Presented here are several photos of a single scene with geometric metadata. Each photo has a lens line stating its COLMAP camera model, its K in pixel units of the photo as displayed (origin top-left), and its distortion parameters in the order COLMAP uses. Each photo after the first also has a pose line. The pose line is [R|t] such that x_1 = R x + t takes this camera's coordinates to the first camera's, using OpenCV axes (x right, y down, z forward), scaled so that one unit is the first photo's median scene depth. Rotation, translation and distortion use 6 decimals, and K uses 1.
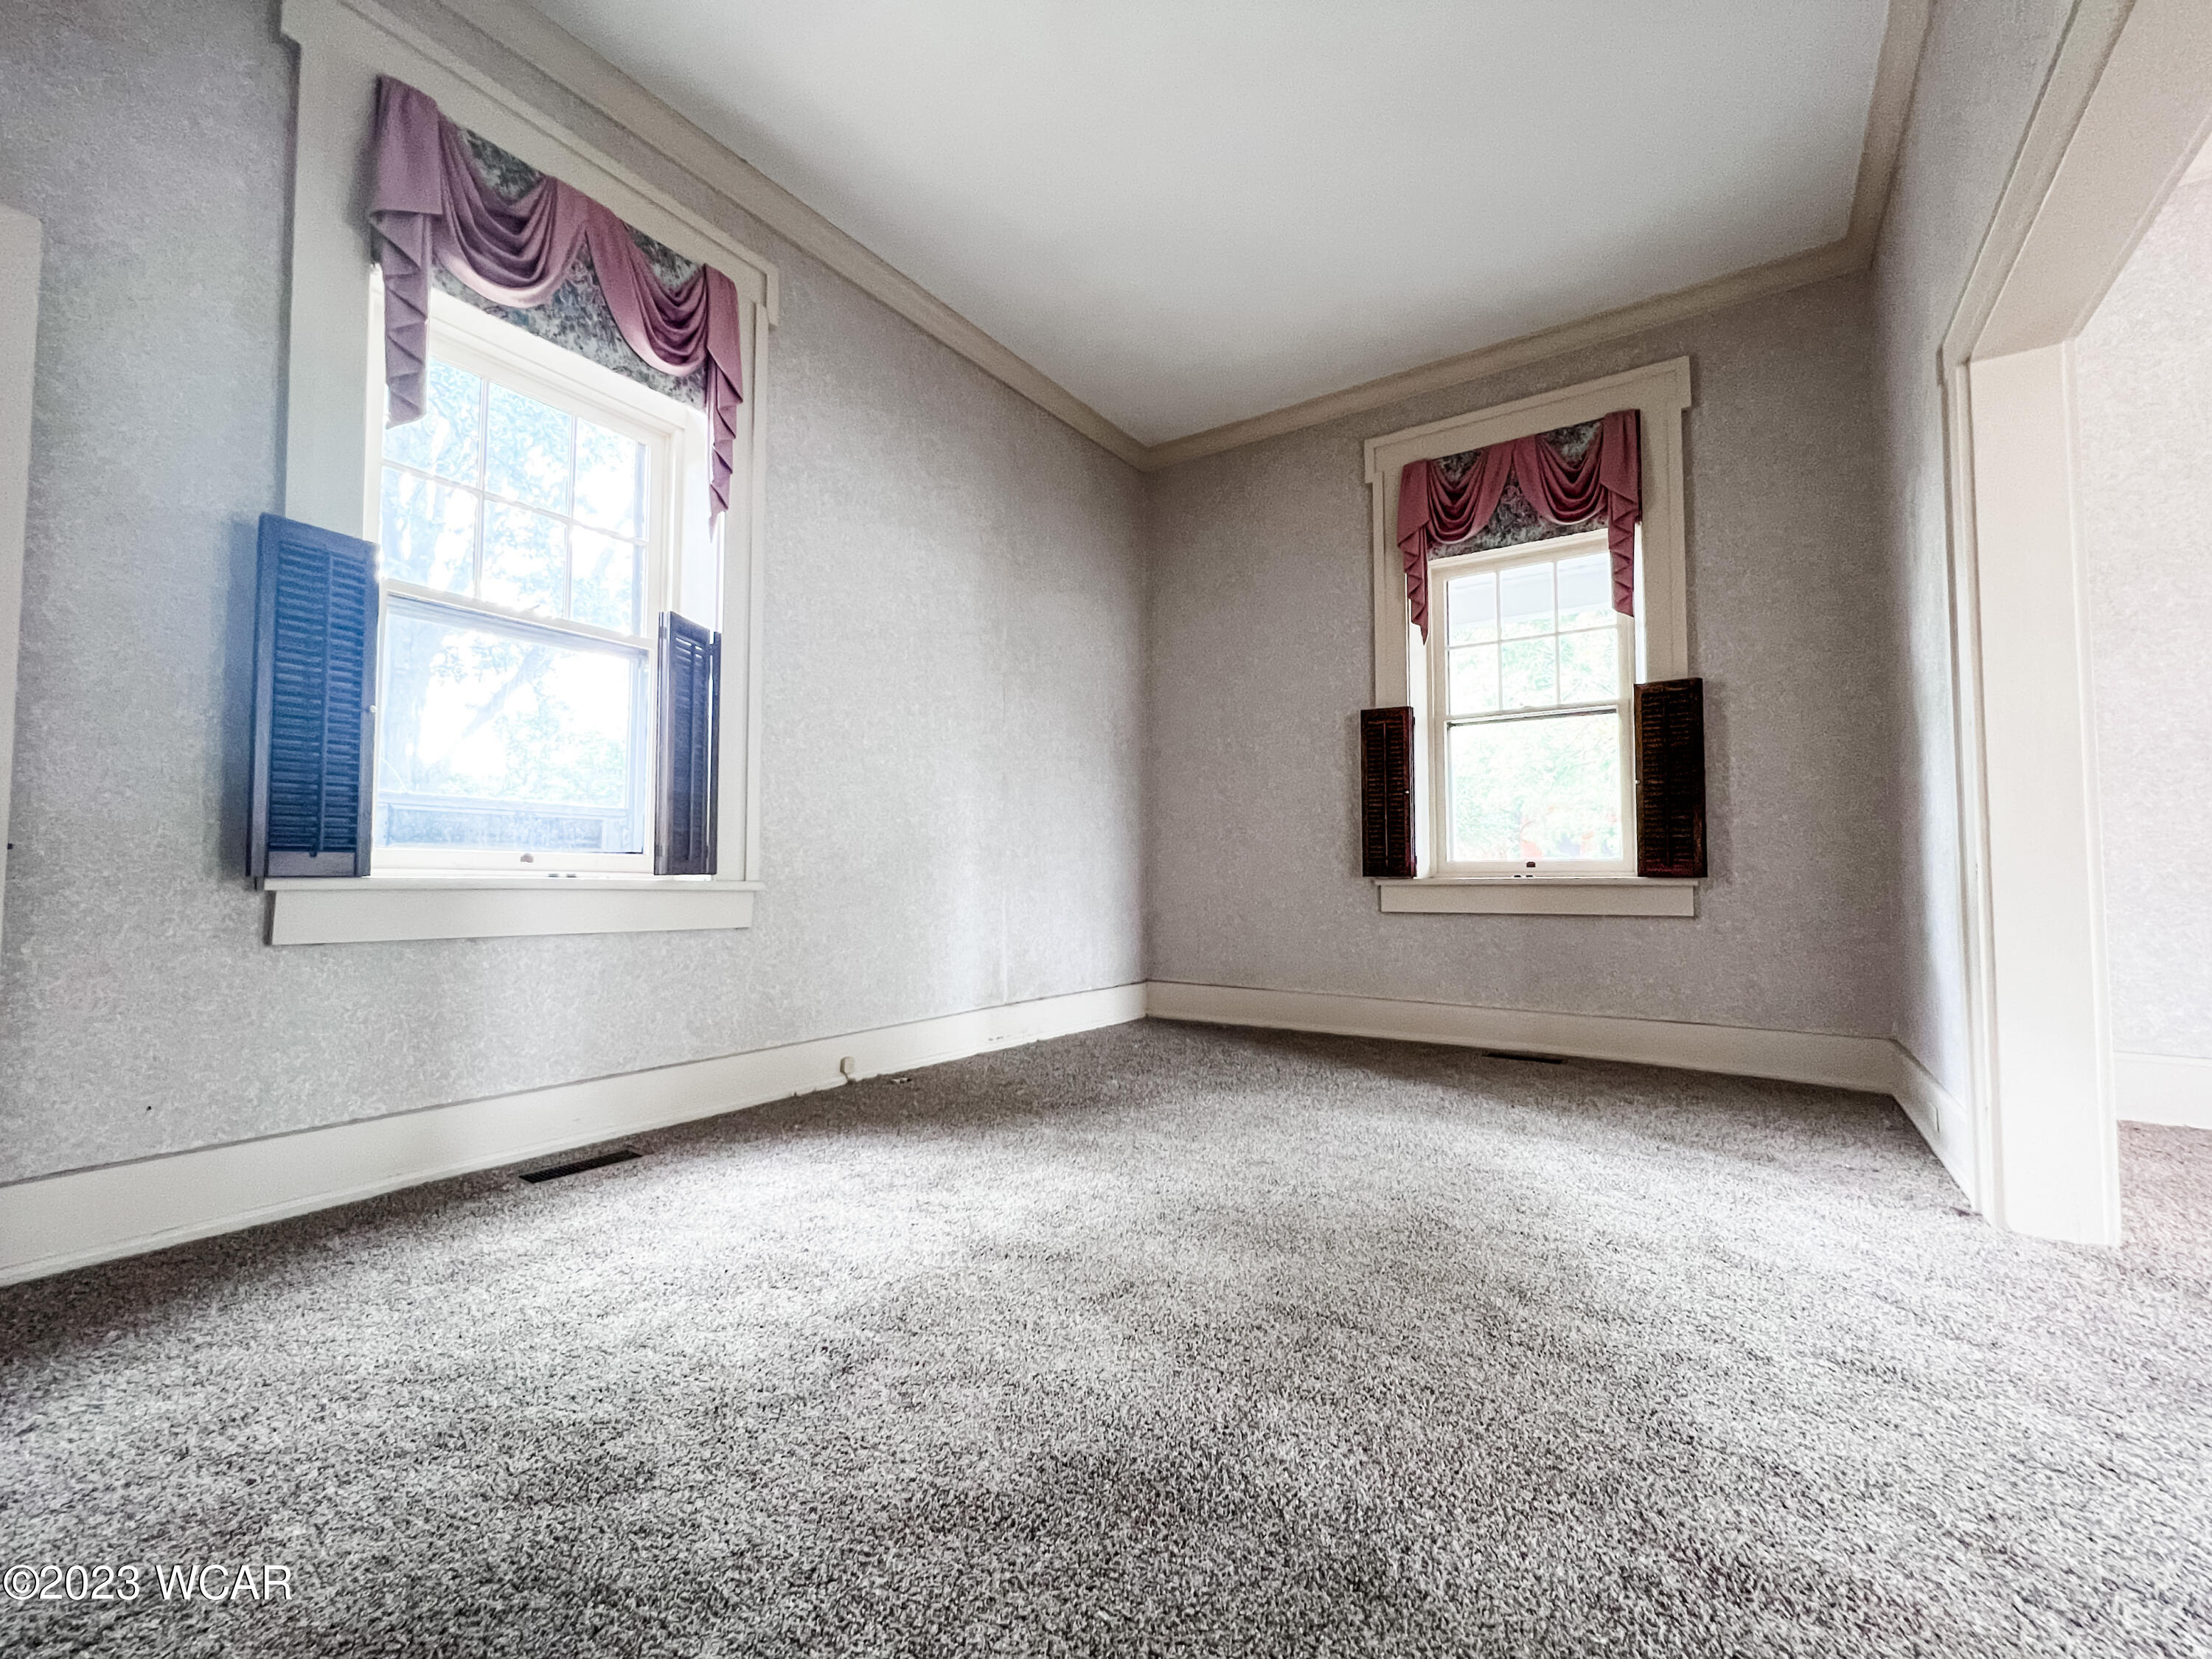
lens RADIAL K [[934.0, 0, 1106.0], [0, 934.0, 829.5], [0, 0, 1]] dist [0.001889, 0.000583]
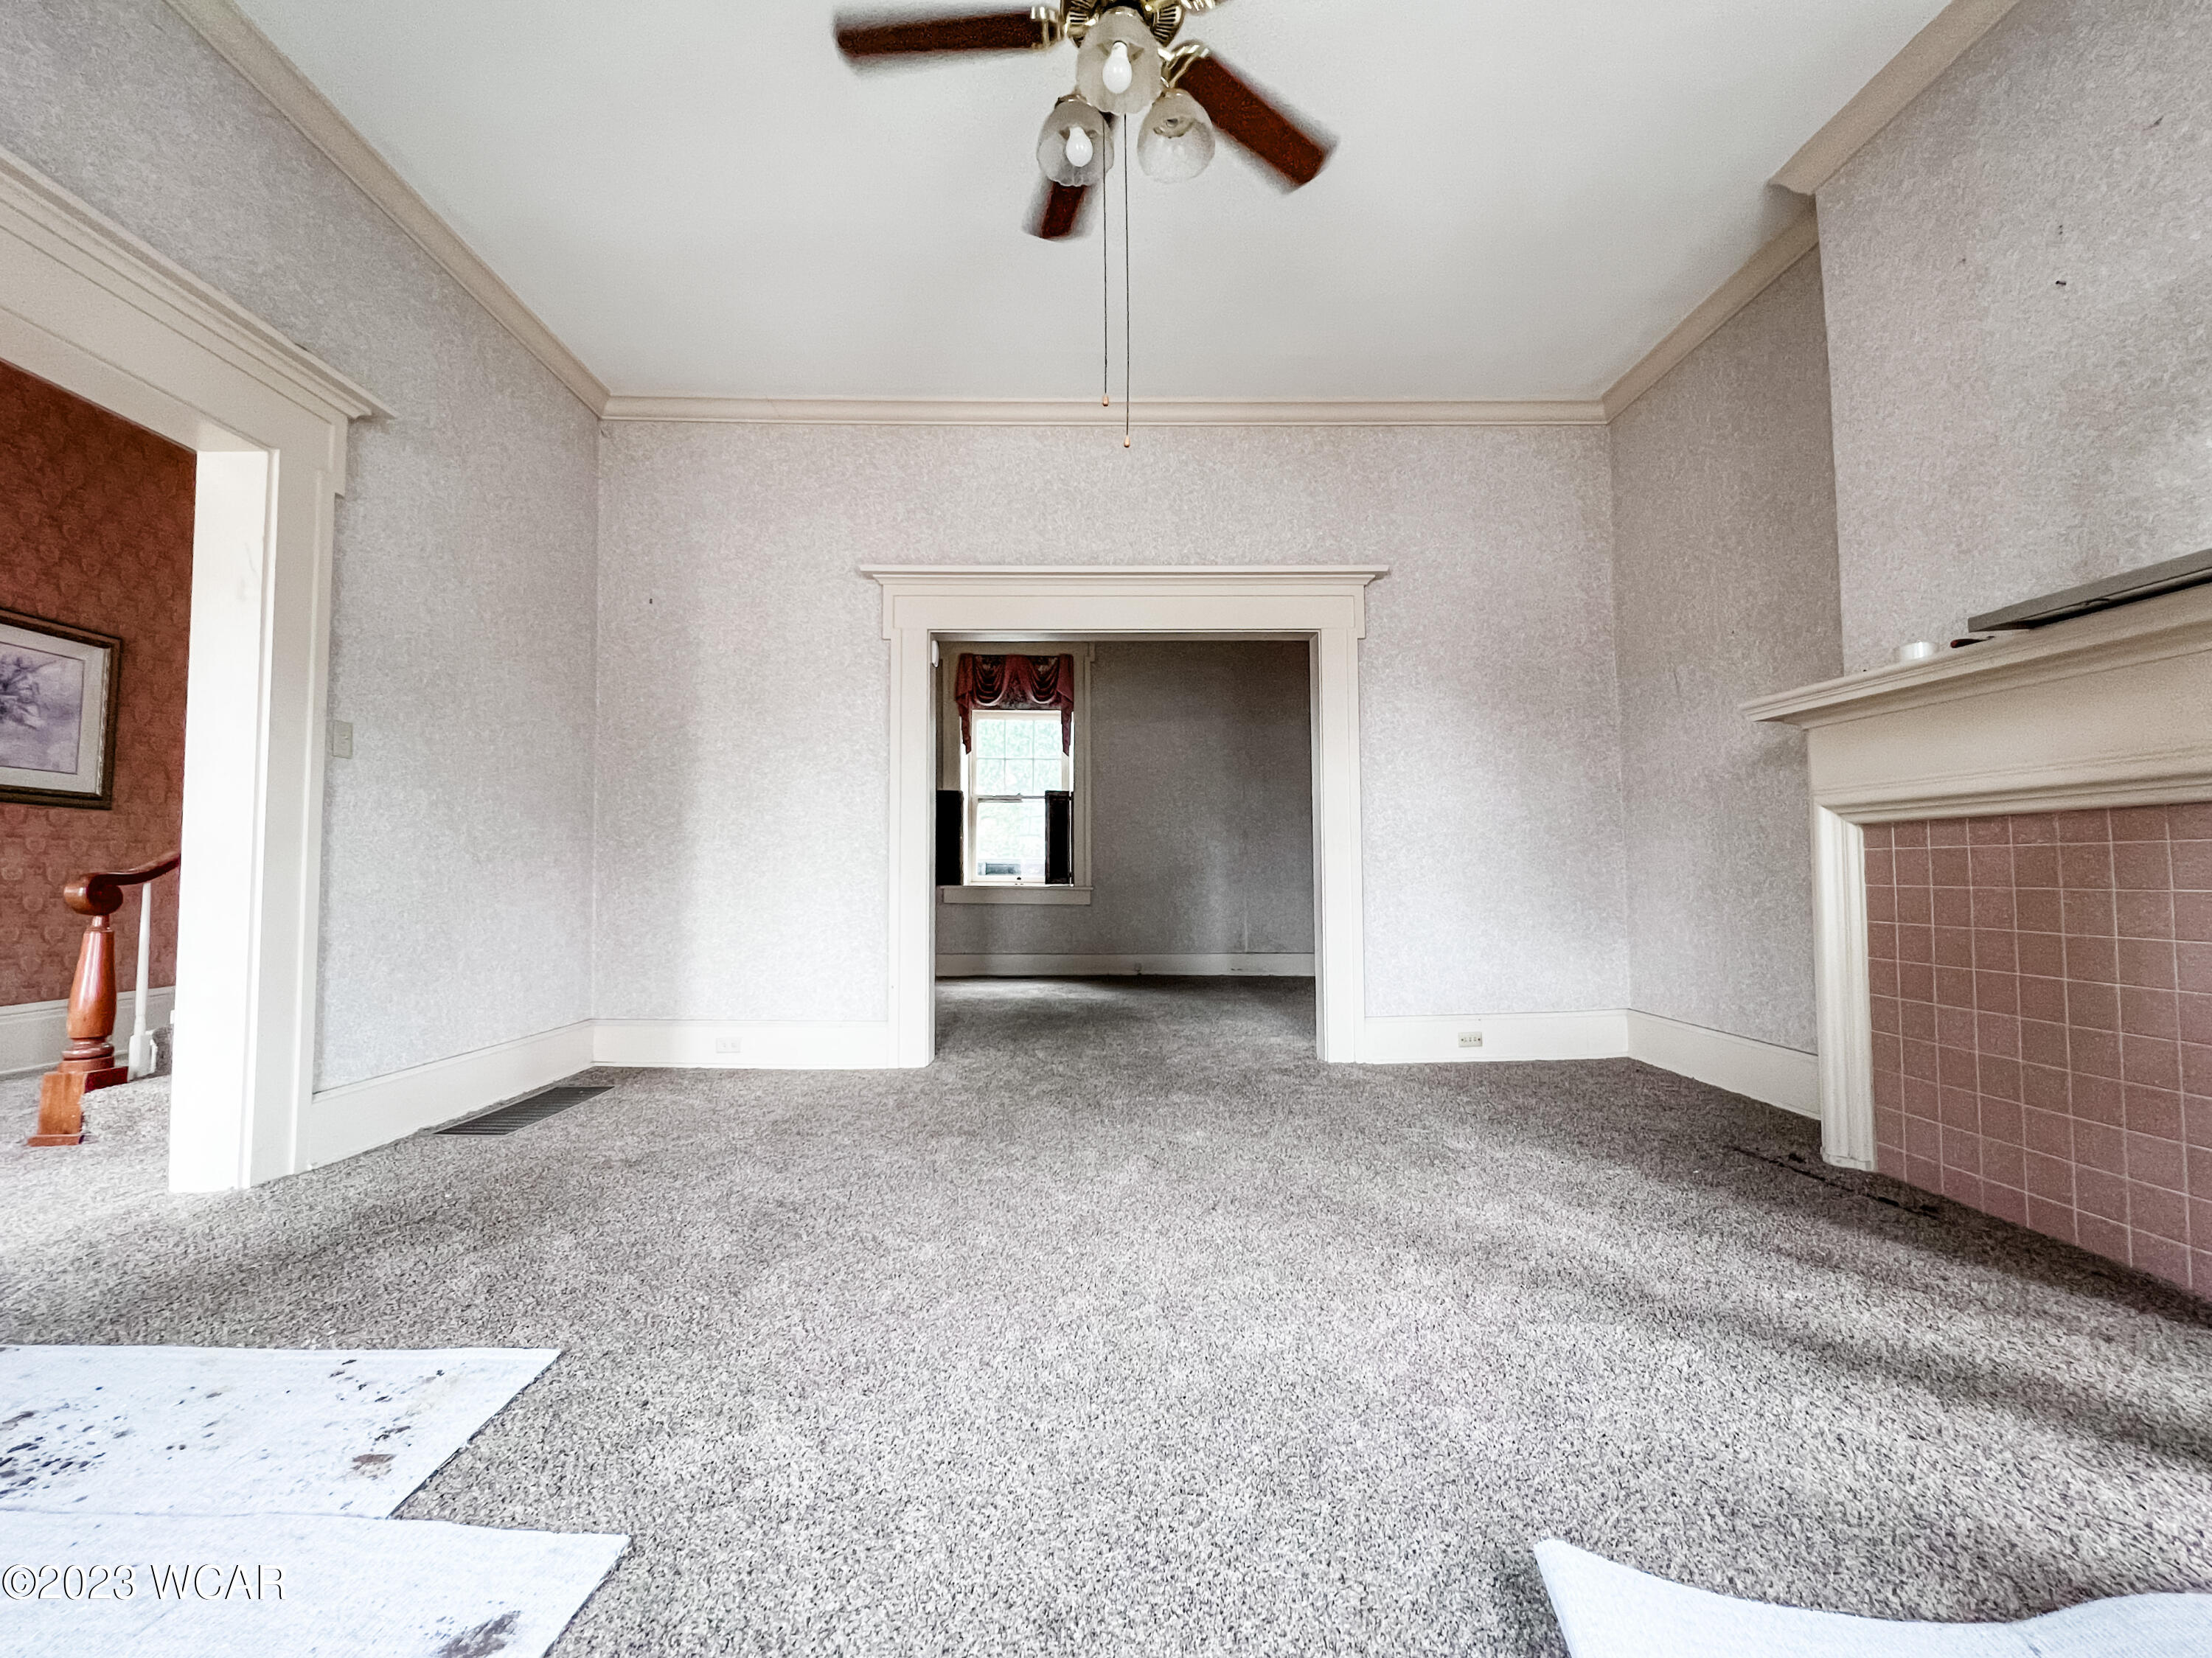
lens RADIAL K [[933.9, 0, 1106.0], [0, 933.9, 829.0], [0, 0, 1]] dist [0.001889, 0.000583]
pose [[0.558240, -0.041575, -0.828637, 1.755524], [0.044318, 0.998812, -0.020257, -0.047758], [0.828495, -0.025415, 0.559419, -0.373931]]
